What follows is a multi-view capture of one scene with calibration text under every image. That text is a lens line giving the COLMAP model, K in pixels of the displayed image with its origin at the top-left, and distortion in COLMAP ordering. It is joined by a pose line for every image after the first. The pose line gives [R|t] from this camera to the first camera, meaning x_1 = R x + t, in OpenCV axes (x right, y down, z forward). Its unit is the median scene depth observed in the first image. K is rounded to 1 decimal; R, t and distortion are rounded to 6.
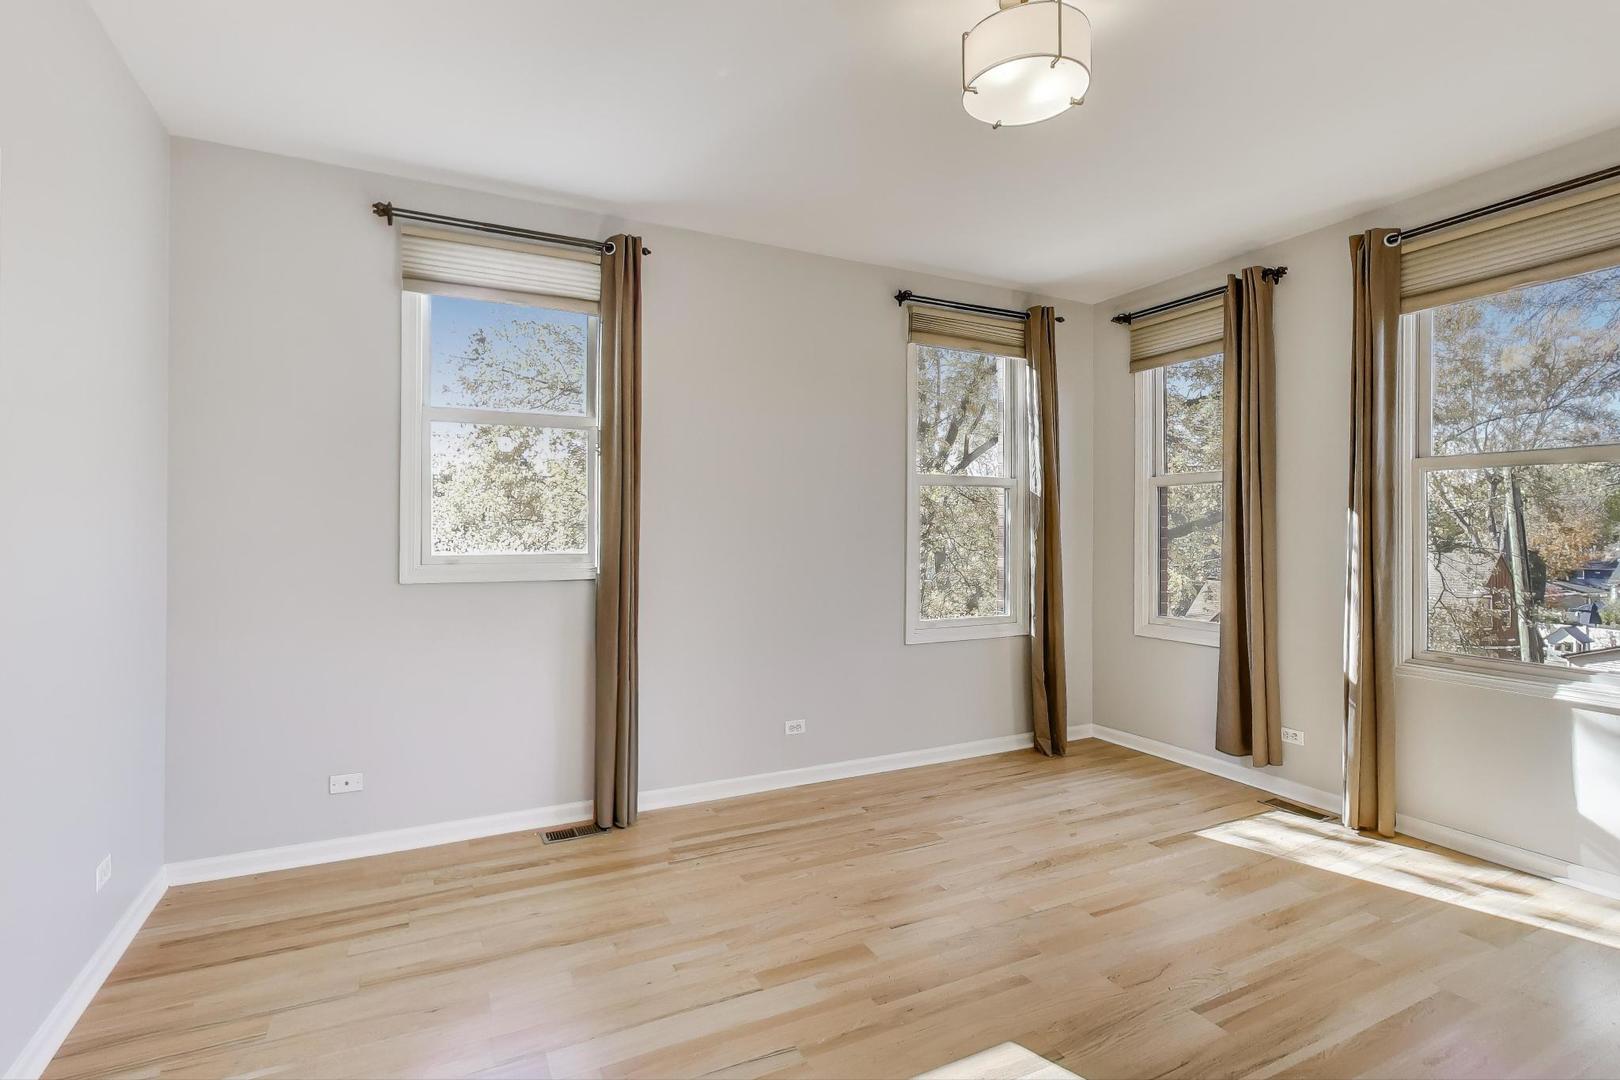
lens RADIAL K [[778.0, 0, 801.6], [0, 778.0, 538.7], [0, 0, 1]] dist [0.003182, 0.000074]
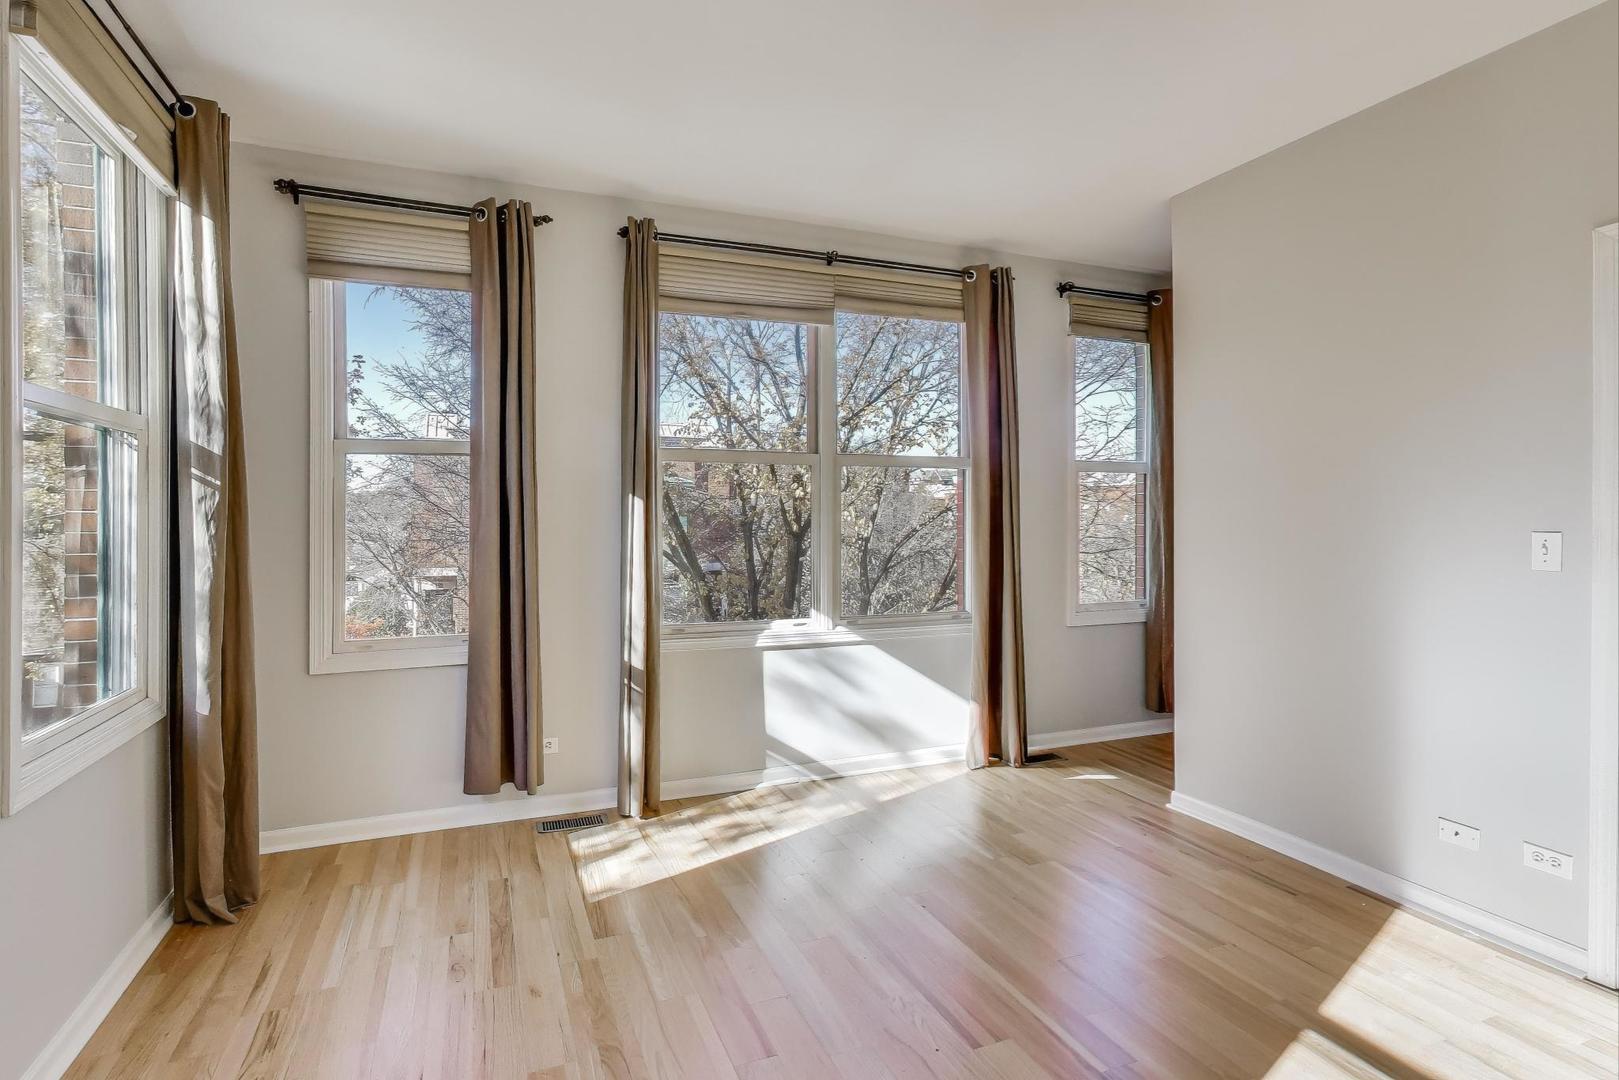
lens RADIAL K [[777.6, 0, 803.5], [0, 777.6, 525.1], [0, 0, 1]] dist [0.003182, 0.000074]
pose [[0.098230, -0.016583, 0.995026, -0.221807], [0.009635, 0.999830, 0.015712, -0.011739], [-0.995117, 0.008044, 0.098373, 0.602335]]
